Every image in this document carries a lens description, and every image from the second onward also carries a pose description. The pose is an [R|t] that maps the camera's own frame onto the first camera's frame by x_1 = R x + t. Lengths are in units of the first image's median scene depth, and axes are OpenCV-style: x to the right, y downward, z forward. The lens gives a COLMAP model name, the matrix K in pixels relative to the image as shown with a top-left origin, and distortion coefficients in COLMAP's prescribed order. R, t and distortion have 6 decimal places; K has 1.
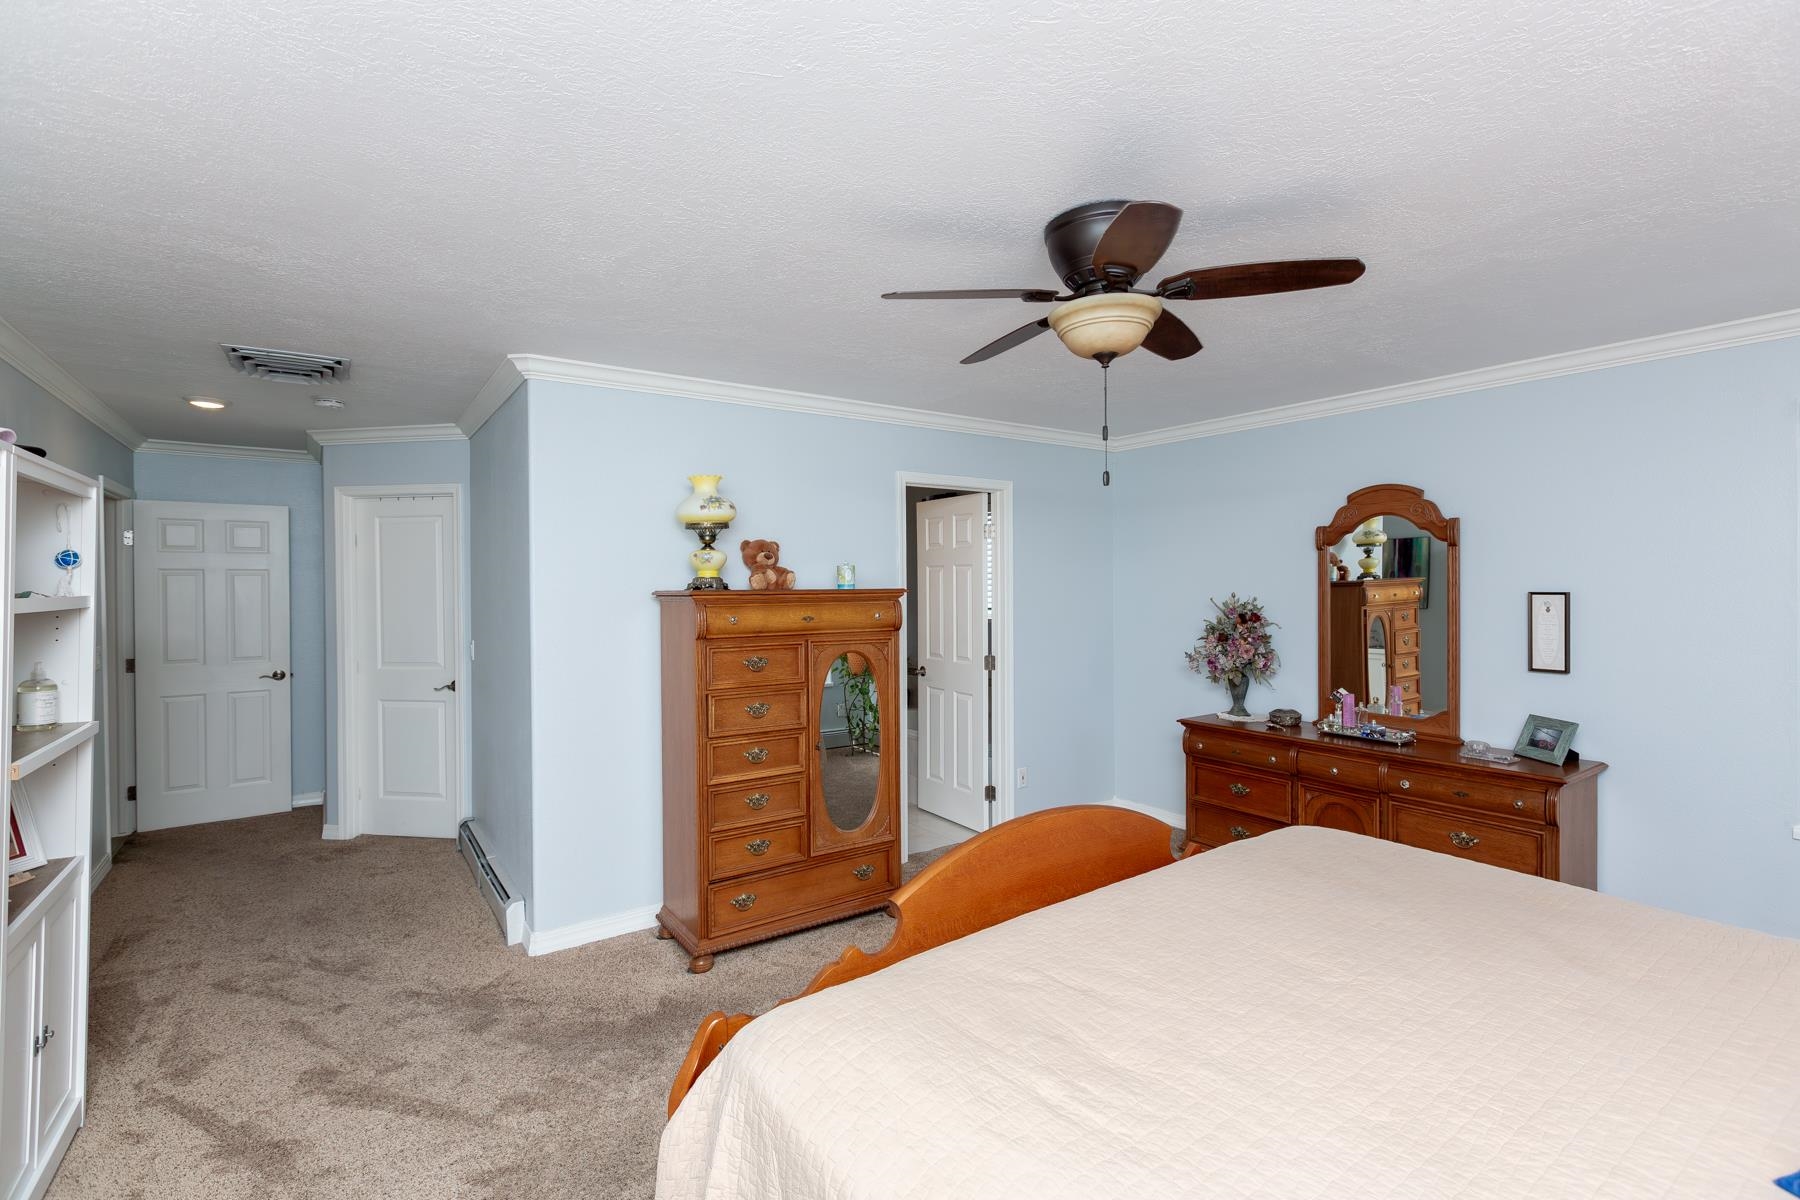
lens RADIAL K [[819.3, 0, 904.4], [0, 819.3, 590.2], [0, 0, 1]] dist [0.000383, 0.000101]
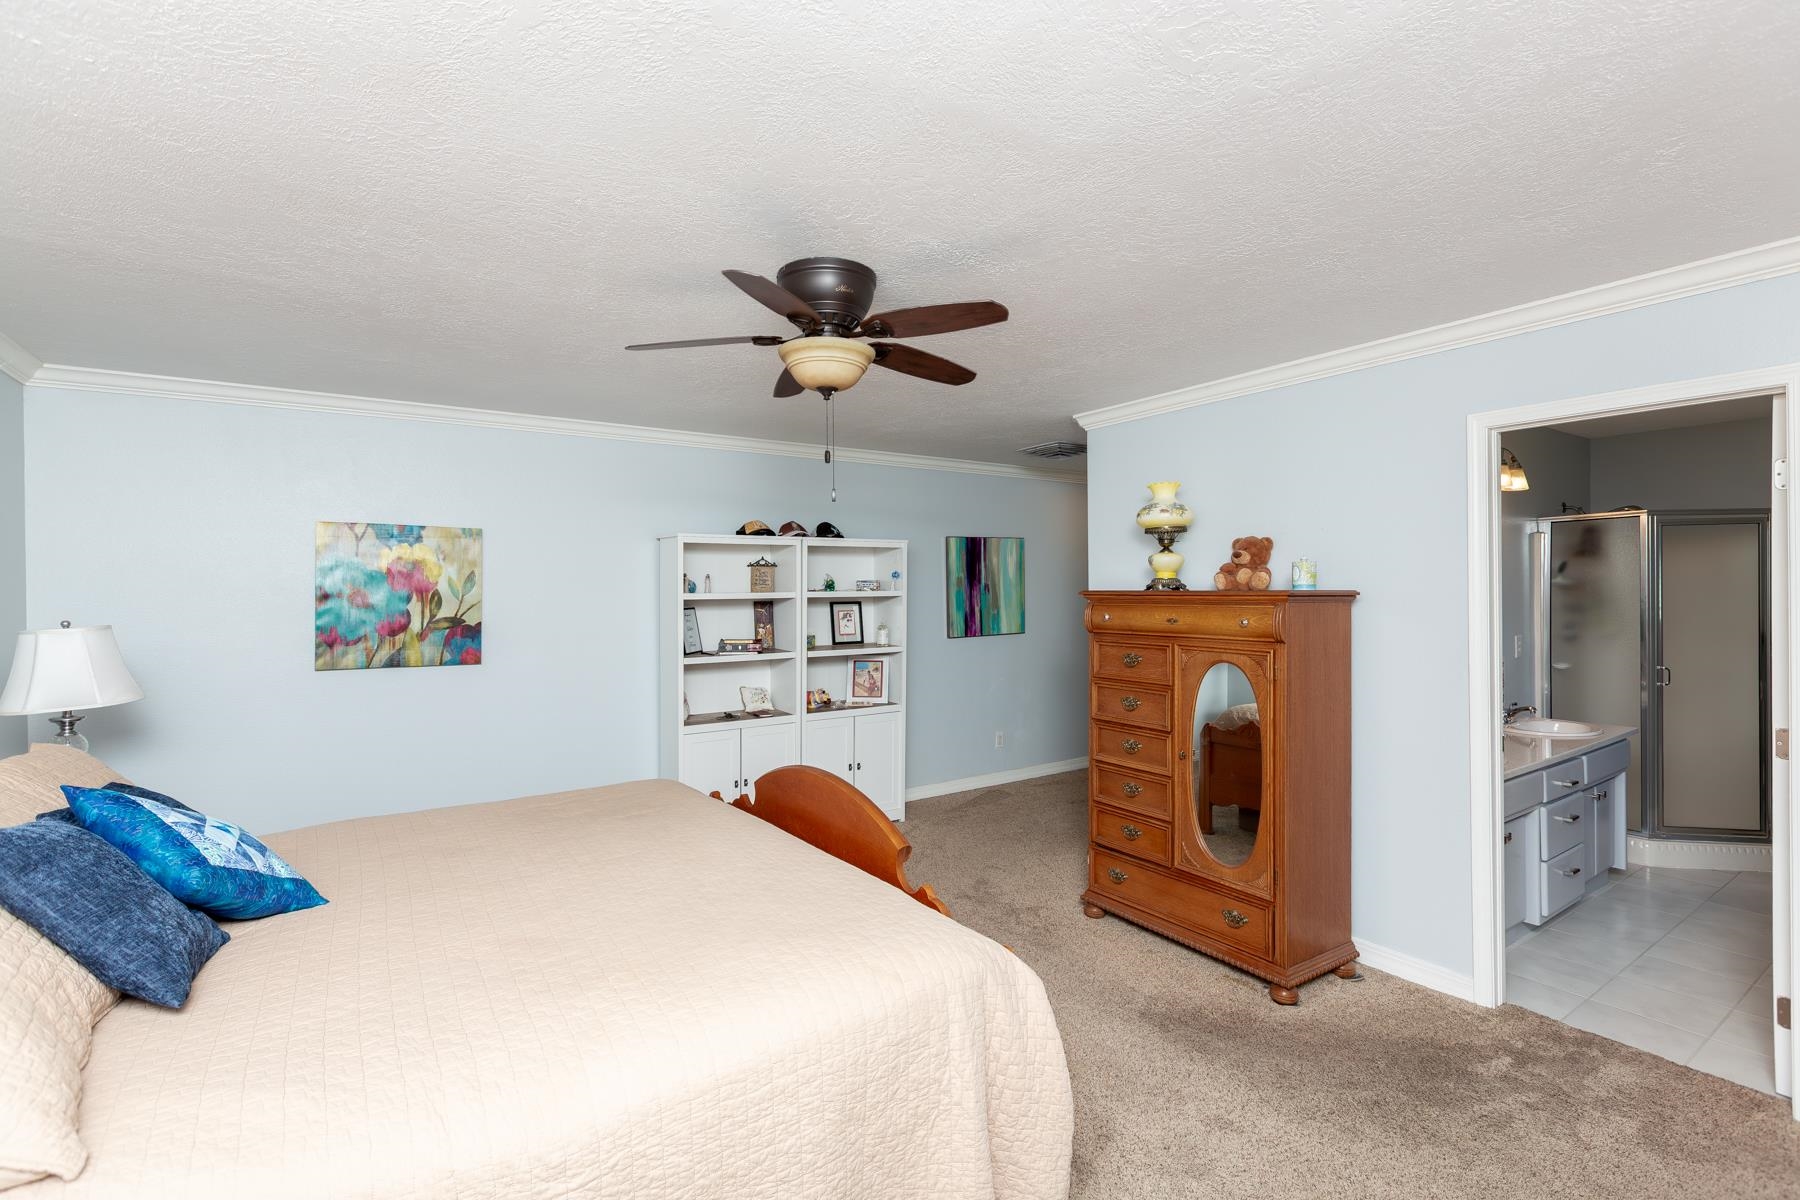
lens RADIAL K [[819.3, 0, 904.4], [0, 819.3, 590.2], [0, 0, 1]] dist [0.000383, 0.000101]
pose [[-0.003148, 0.007159, -0.999969, 0.832237], [-0.005601, 0.999959, 0.007176, -0.006075], [0.999979, 0.005624, -0.003107, 0.669050]]
